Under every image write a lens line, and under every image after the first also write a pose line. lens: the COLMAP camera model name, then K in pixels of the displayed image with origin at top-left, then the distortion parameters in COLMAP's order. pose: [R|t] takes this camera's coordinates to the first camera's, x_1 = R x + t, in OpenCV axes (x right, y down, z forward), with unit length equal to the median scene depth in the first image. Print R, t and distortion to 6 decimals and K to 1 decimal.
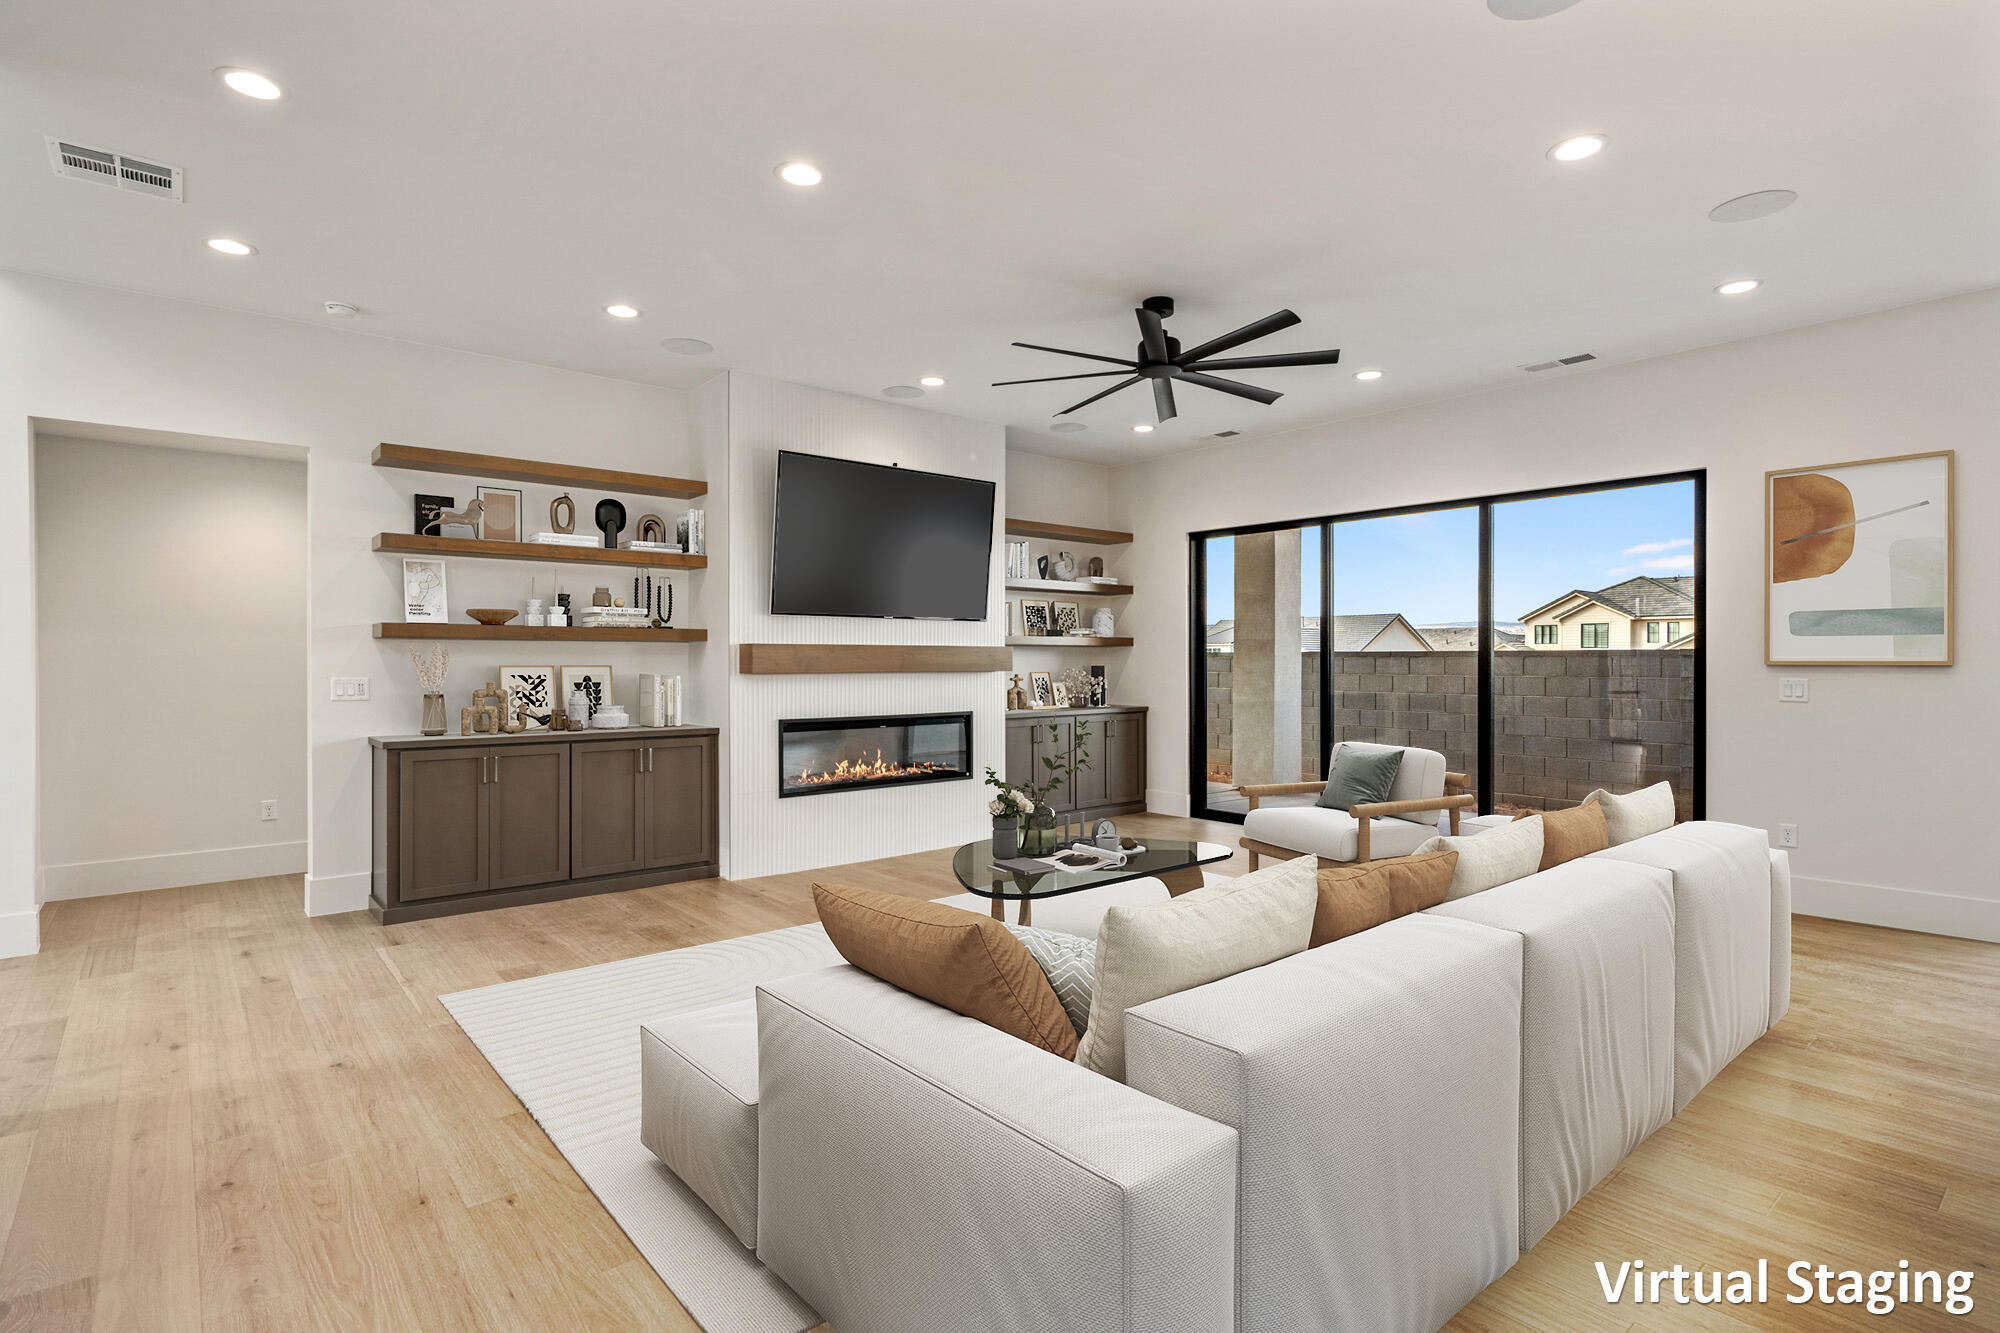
lens RADIAL K [[987.3, 0, 999.1], [0, 987.3, 663.4], [0, 0, 1]] dist [-0.002972, -0.000584]
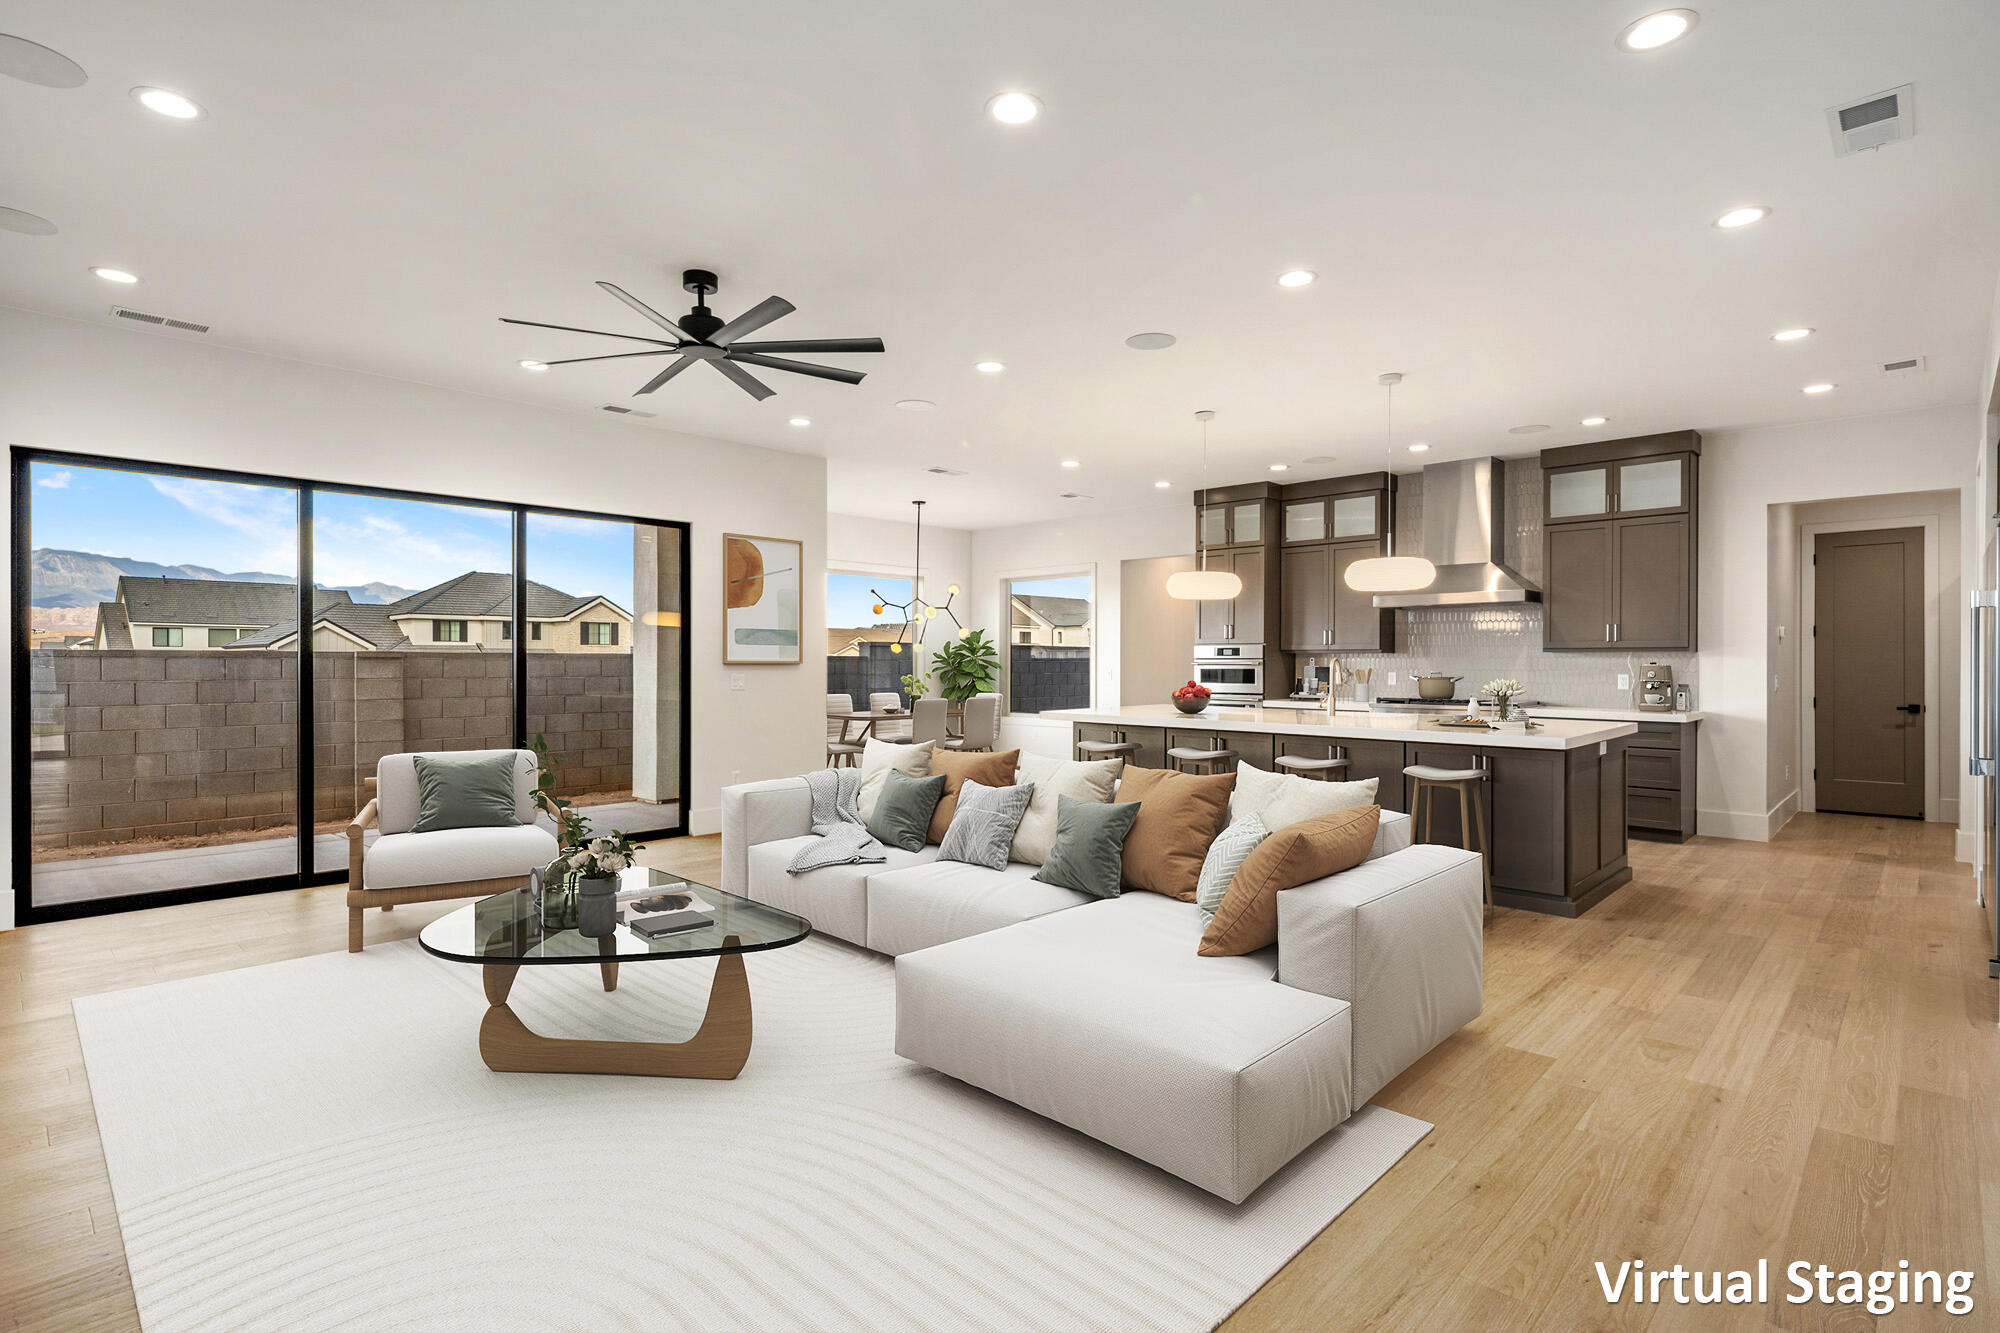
lens RADIAL K [[987.3, 0, 999.9], [0, 987.3, 658.9], [0, 0, 1]] dist [-0.002972, -0.000584]
pose [[-0.107271, -0.001428, 0.994229, -0.757085], [0.006777, 0.999975, 0.002167, -0.007178], [-0.994207, 0.006970, -0.107259, 0.779139]]
